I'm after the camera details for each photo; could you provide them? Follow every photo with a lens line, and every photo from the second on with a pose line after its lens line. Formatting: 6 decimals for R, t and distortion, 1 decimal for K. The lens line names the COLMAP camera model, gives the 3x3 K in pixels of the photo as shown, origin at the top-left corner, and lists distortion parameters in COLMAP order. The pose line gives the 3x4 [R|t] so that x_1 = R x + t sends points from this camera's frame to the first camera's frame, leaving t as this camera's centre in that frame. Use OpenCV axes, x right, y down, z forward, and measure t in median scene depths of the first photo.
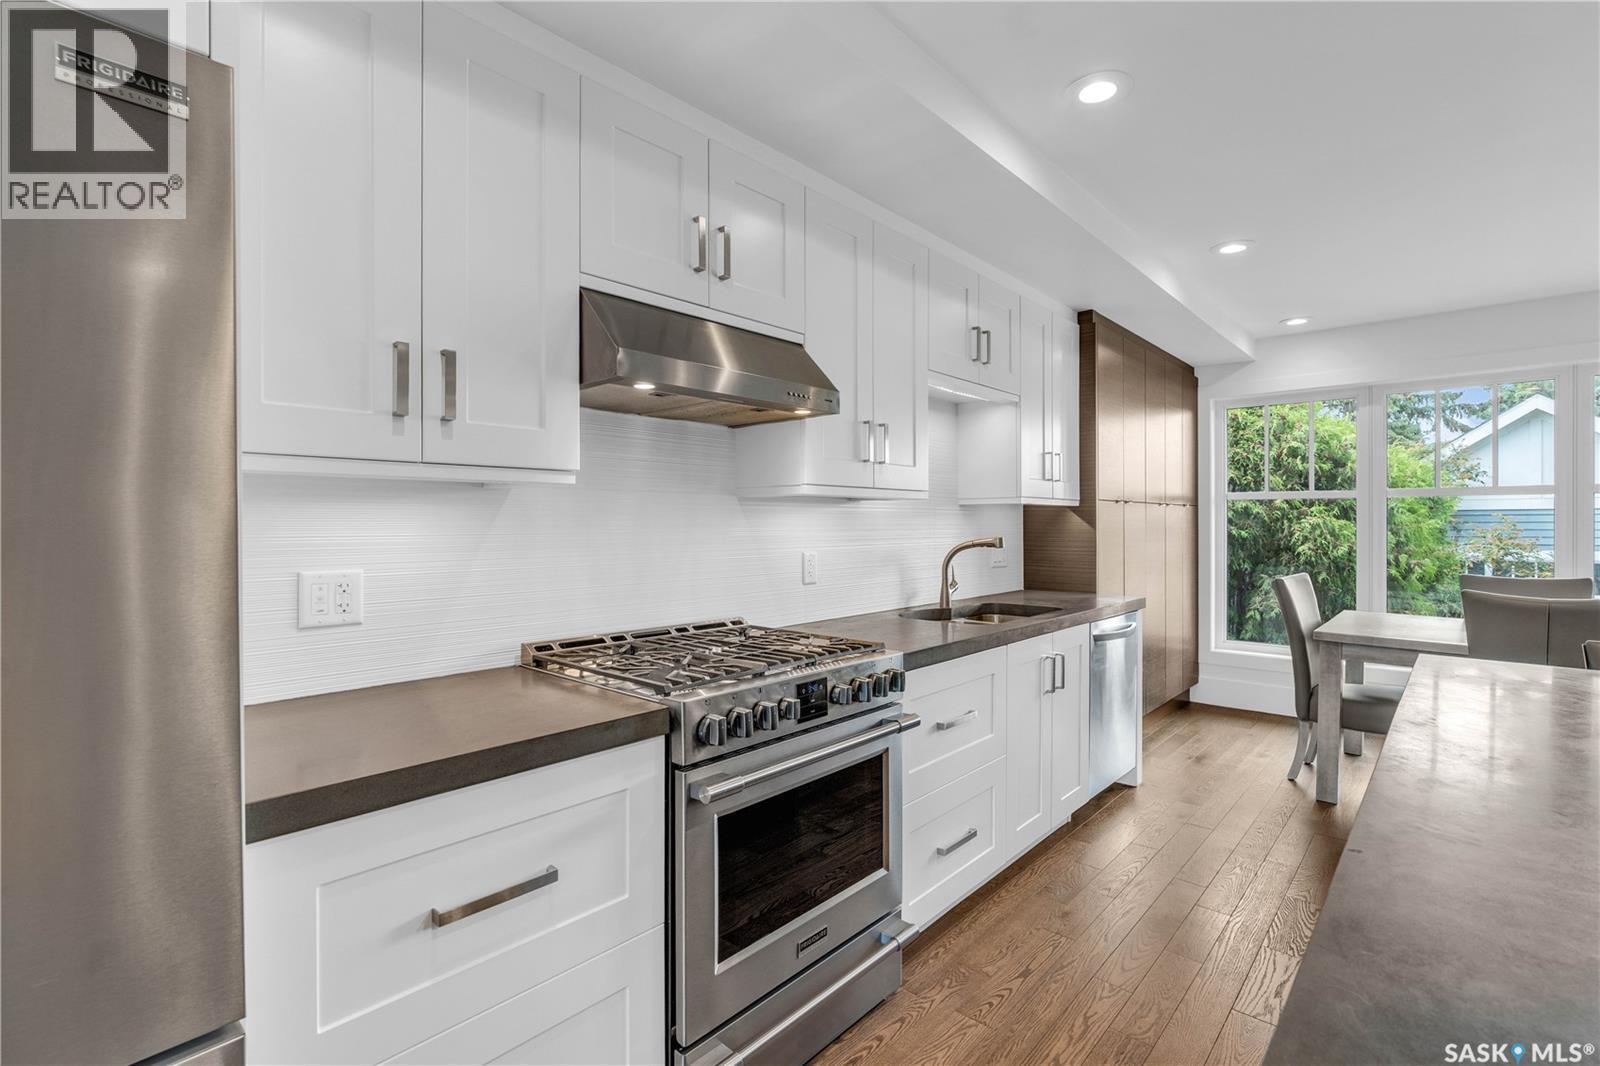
lens RADIAL K [[740.6, 0, 801.4], [0, 740.6, 522.1], [0, 0, 1]] dist [0.000269, -0.000470]
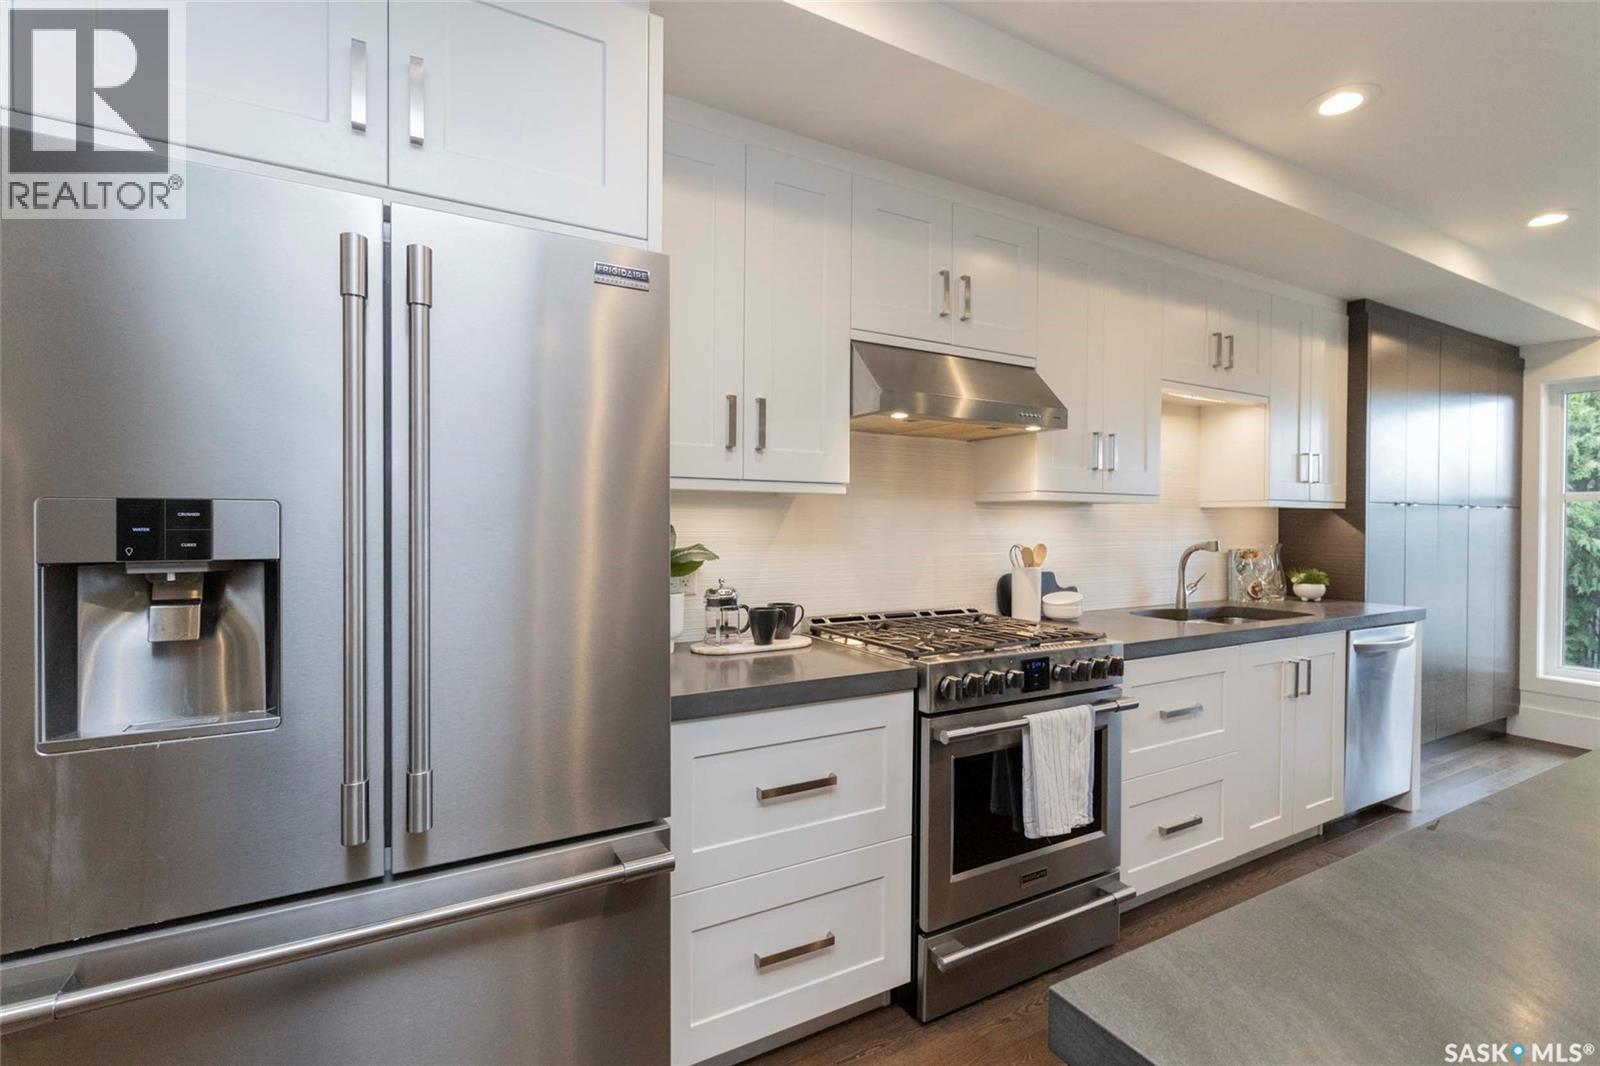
lens RADIAL K [[740.6, 0, 808.8], [0, 740.6, 527.7], [0, 0, 1]] dist [0.000269, -0.000470]
pose [[0.952490, 0.012385, -0.304318, 0.021810], [-0.008984, 0.999881, 0.012574, -0.006204], [0.304437, -0.009242, 0.952488, -0.197934]]
